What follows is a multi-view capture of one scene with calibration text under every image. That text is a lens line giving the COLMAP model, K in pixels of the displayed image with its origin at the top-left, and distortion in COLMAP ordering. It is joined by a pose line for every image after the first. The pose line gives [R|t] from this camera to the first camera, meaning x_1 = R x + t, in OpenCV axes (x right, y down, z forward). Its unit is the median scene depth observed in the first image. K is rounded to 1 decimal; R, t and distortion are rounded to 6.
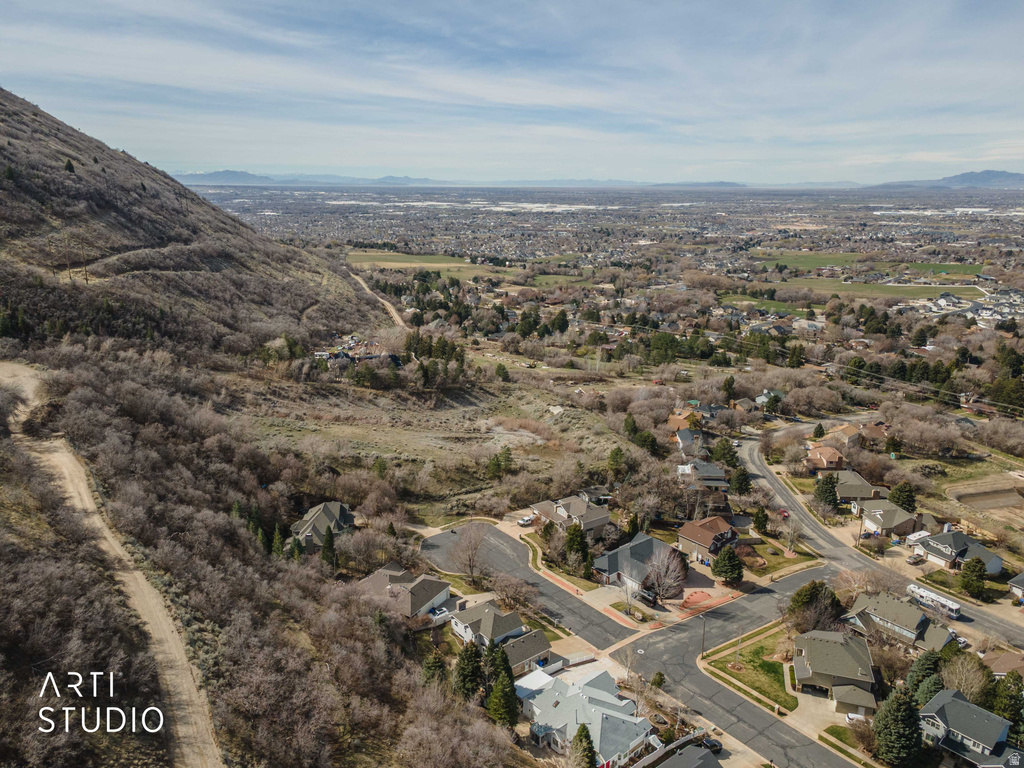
lens RADIAL K [[745.2, 0, 505.7], [0, 745.2, 383.3], [0, 0, 1]] dist [0.025532, 0.026106]
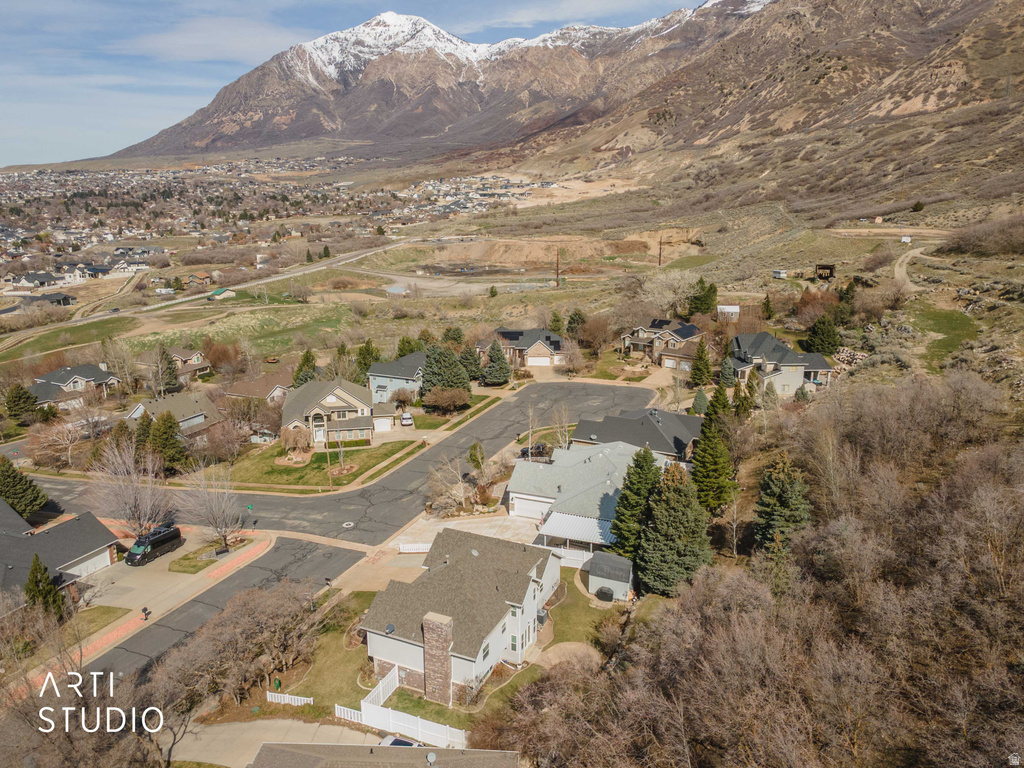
lens RADIAL K [[745.2, 0, 505.7], [0, 745.2, 383.3], [0, 0, 1]] dist [0.025532, 0.026106]
pose [[-0.449735, -0.236774, 0.861207, -0.243408], [0.230977, 0.900590, 0.368221, 0.055137], [-0.862779, 0.364521, -0.350337, 0.752645]]
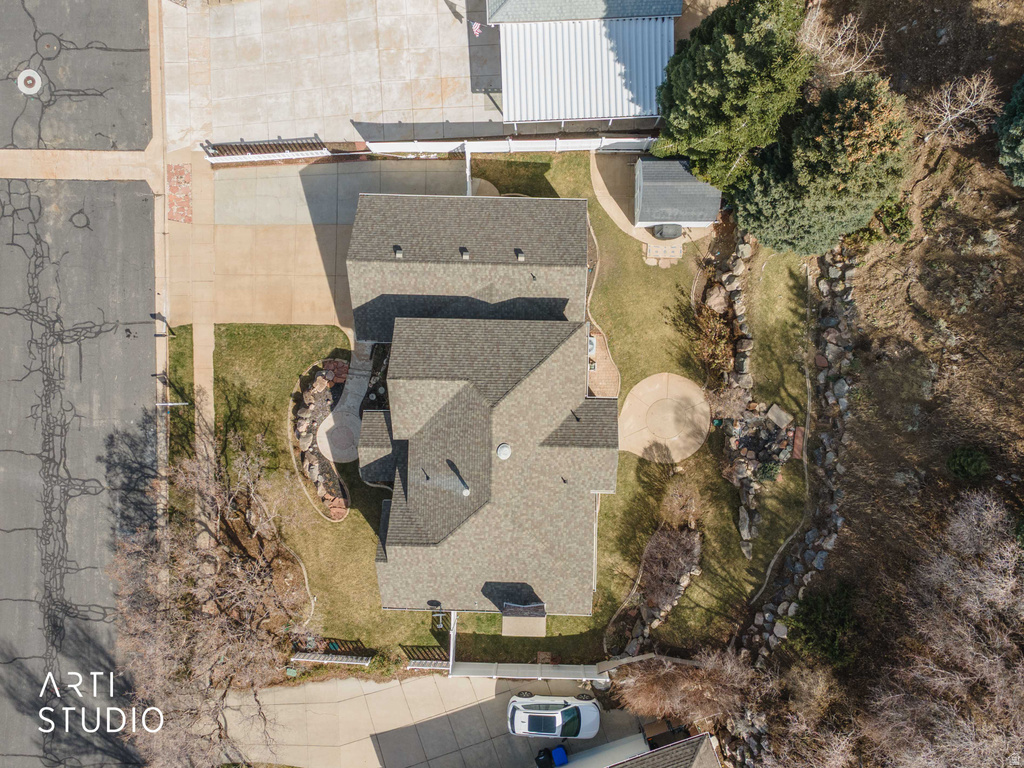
lens RADIAL K [[762.1, 0, 502.9], [0, 762.1, 384.1], [0, 0, 1]] dist [0.022902, 0.011892]
pose [[-0.770923, -0.636839, -0.010684, -0.006144], [0.174092, -0.226823, 0.958250, 0.072908], [-0.612674, 0.736877, 0.285732, 0.638805]]
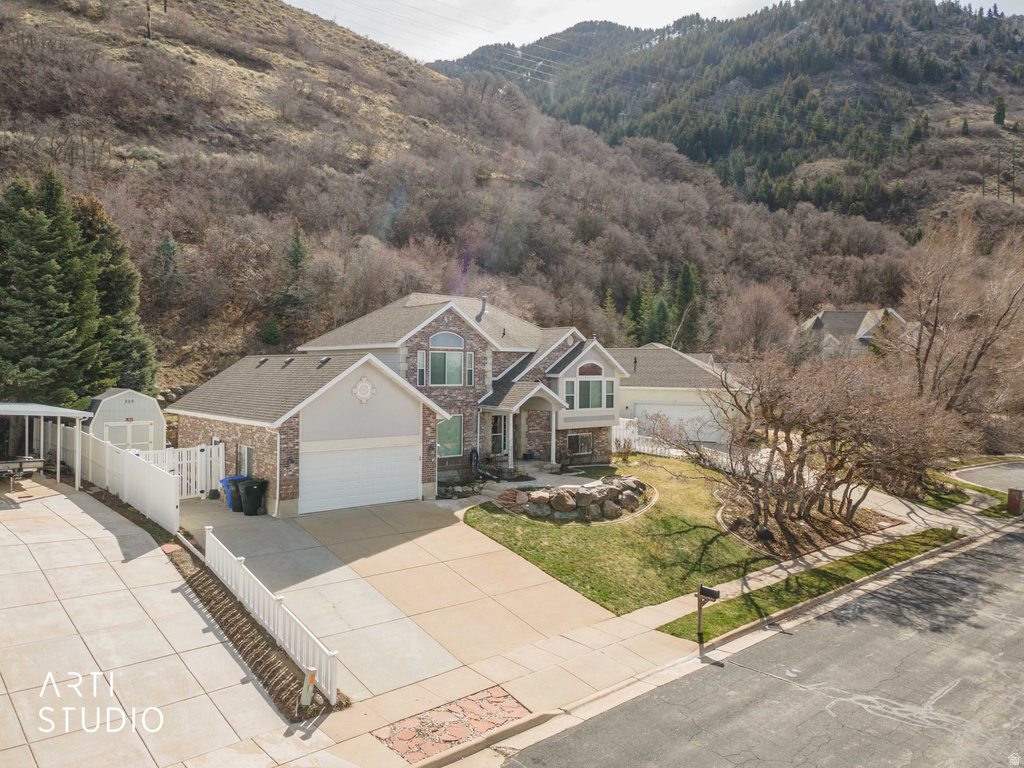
lens RADIAL K [[745.2, 0, 505.7], [0, 745.2, 383.3], [0, 0, 1]] dist [0.025532, 0.026106]
pose [[0.034929, 0.009616, -0.999344, 0.151633], [-0.271858, 0.962337, -0.000242, 0.224292], [0.961703, 0.271688, 0.036228, 0.702262]]
